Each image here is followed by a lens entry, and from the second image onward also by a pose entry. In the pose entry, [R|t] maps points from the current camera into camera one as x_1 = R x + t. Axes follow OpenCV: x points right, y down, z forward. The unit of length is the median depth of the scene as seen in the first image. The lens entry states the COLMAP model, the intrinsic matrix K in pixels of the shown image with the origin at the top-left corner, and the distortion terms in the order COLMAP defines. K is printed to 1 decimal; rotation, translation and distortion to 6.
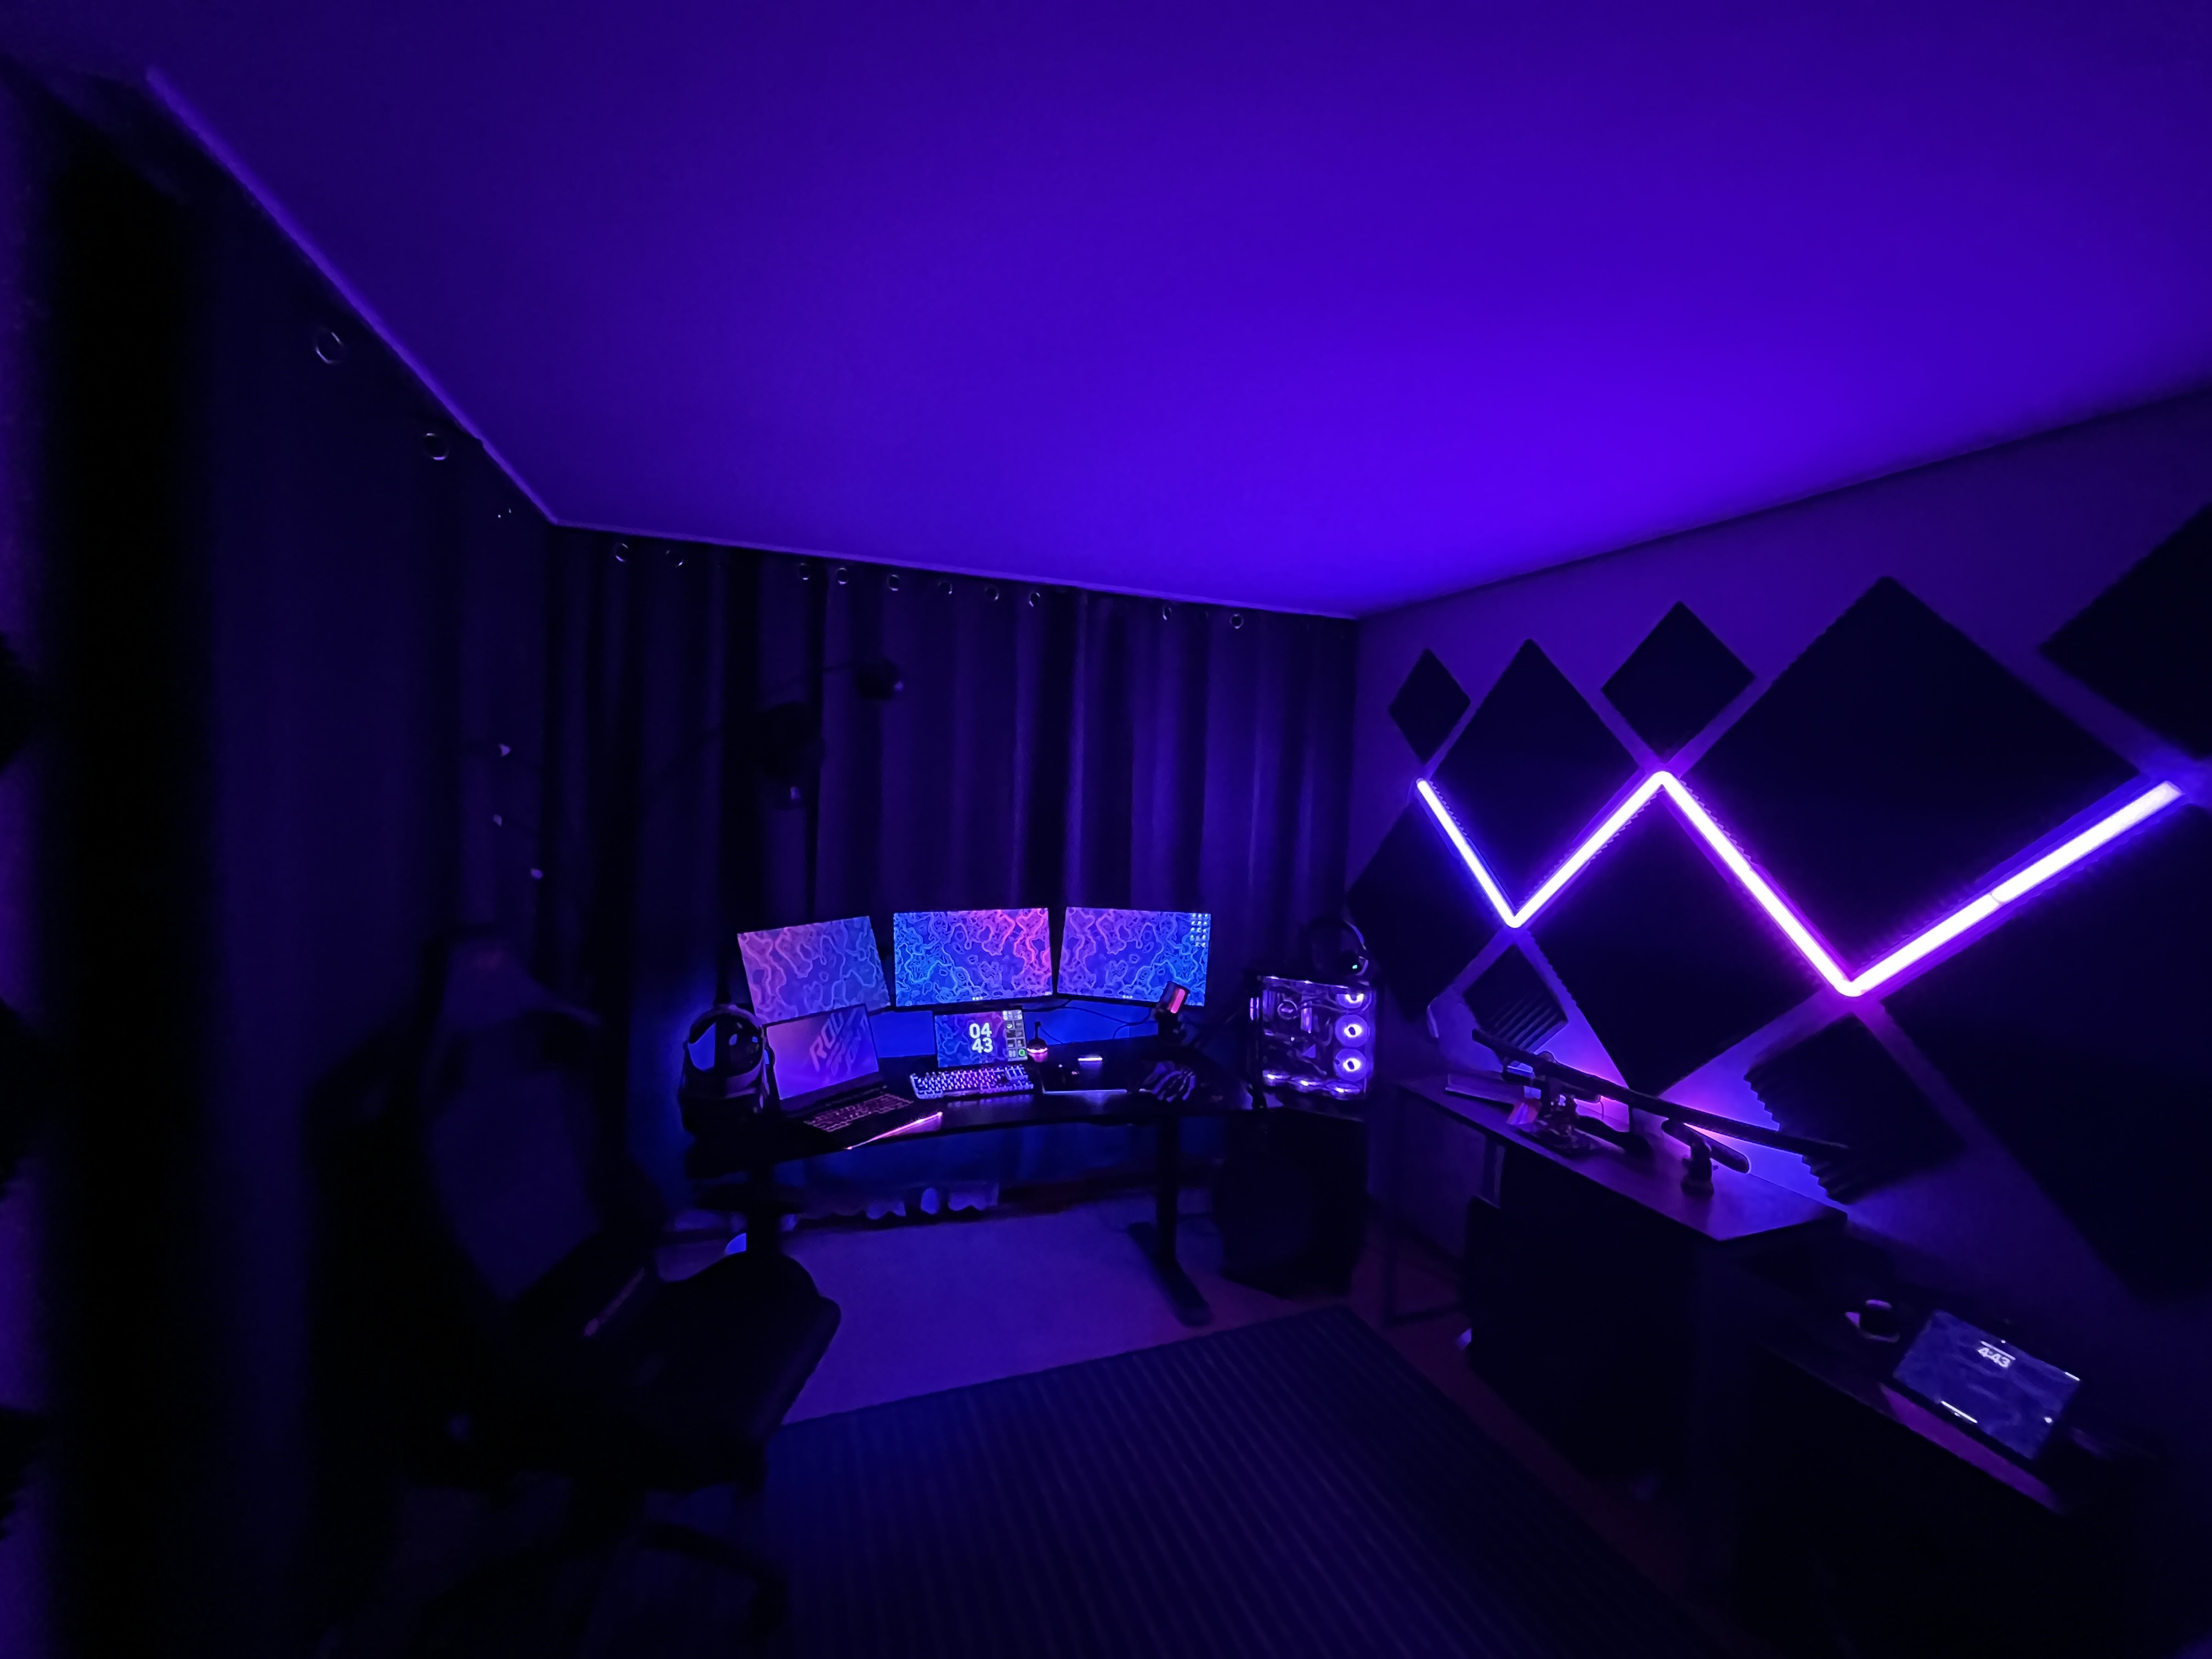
lens RADIAL K [[925.2, 0, 1106.0], [0, 925.2, 829.5], [0, 0, 1]] dist [0.000266, 0.000067]
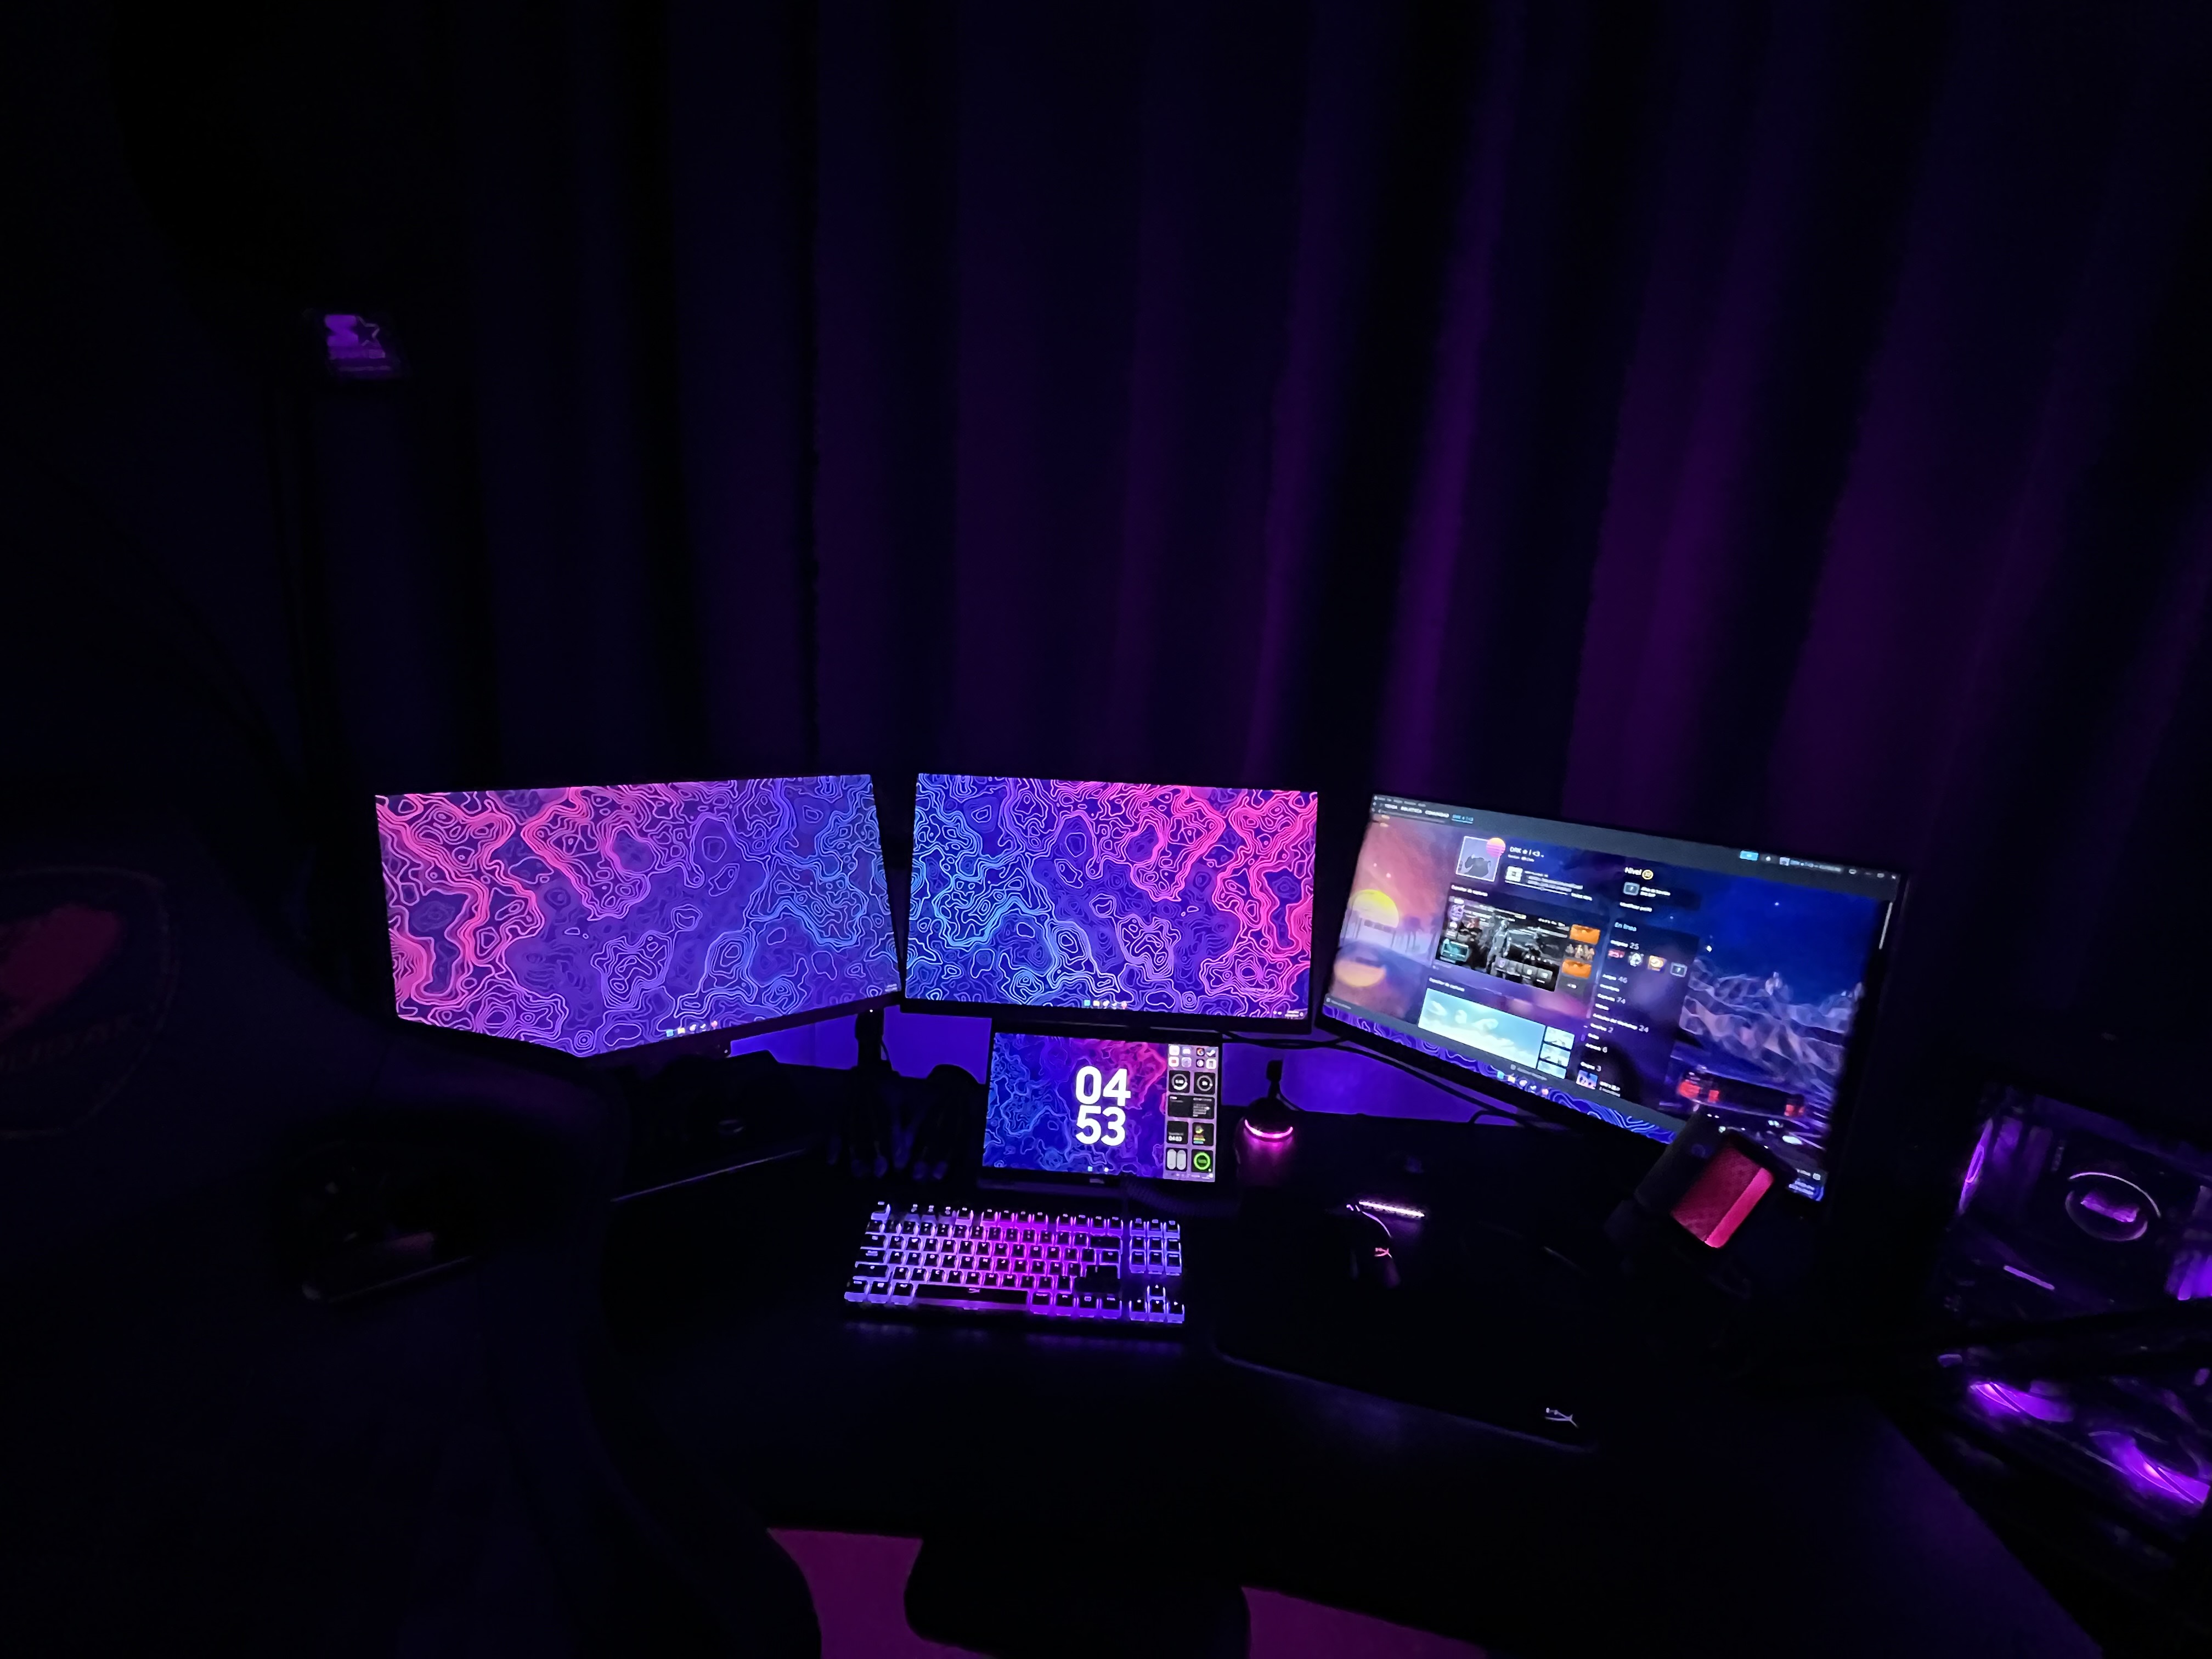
lens RADIAL K [[925.2, 0, 1106.0], [0, 925.2, 829.5], [0, 0, 1]] dist [0.000266, 0.000067]
pose [[0.909146, 0.104943, -0.403039, 0.013004], [-0.043692, 0.986426, 0.158286, 0.046022], [0.414179, -0.126295, 0.901391, 0.652536]]
